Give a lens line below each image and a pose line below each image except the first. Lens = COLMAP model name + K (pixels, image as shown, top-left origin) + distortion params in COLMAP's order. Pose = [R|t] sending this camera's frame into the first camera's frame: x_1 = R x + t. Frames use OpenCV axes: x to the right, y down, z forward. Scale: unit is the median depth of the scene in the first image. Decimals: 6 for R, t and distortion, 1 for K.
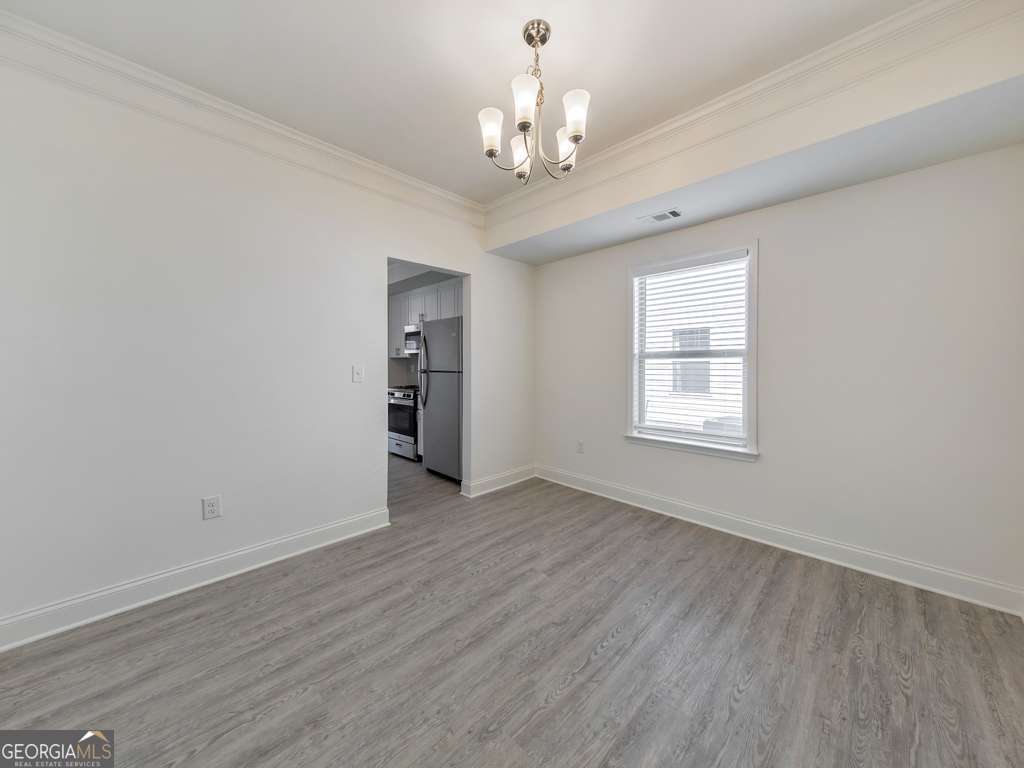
lens RADIAL K [[371.7, 0, 515.7], [0, 371.7, 365.6], [0, 0, 1]] dist [0.007960, -0.000250]
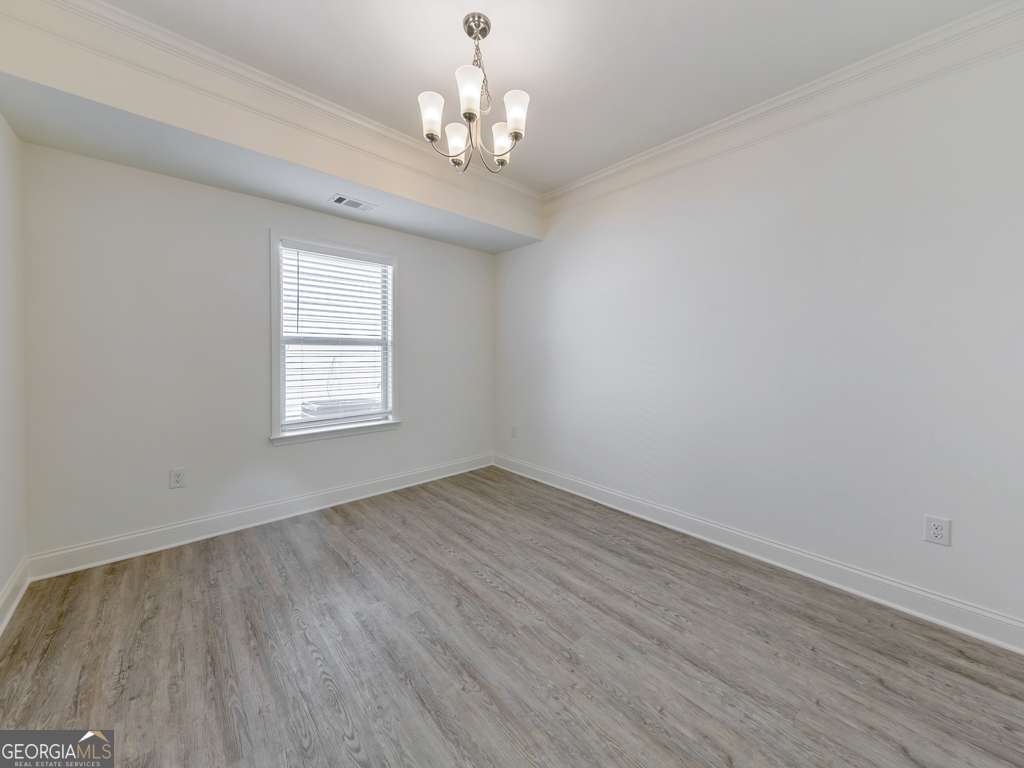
lens RADIAL K [[373.9, 0, 512.6], [0, 373.9, 352.2], [0, 0, 1]] dist [0.003079, -0.000041]
pose [[0.048753, 0.002469, 0.998808, -0.869864], [-0.001868, 0.999995, -0.002381, 0.001155], [-0.998809, -0.001749, 0.048757, 0.765114]]
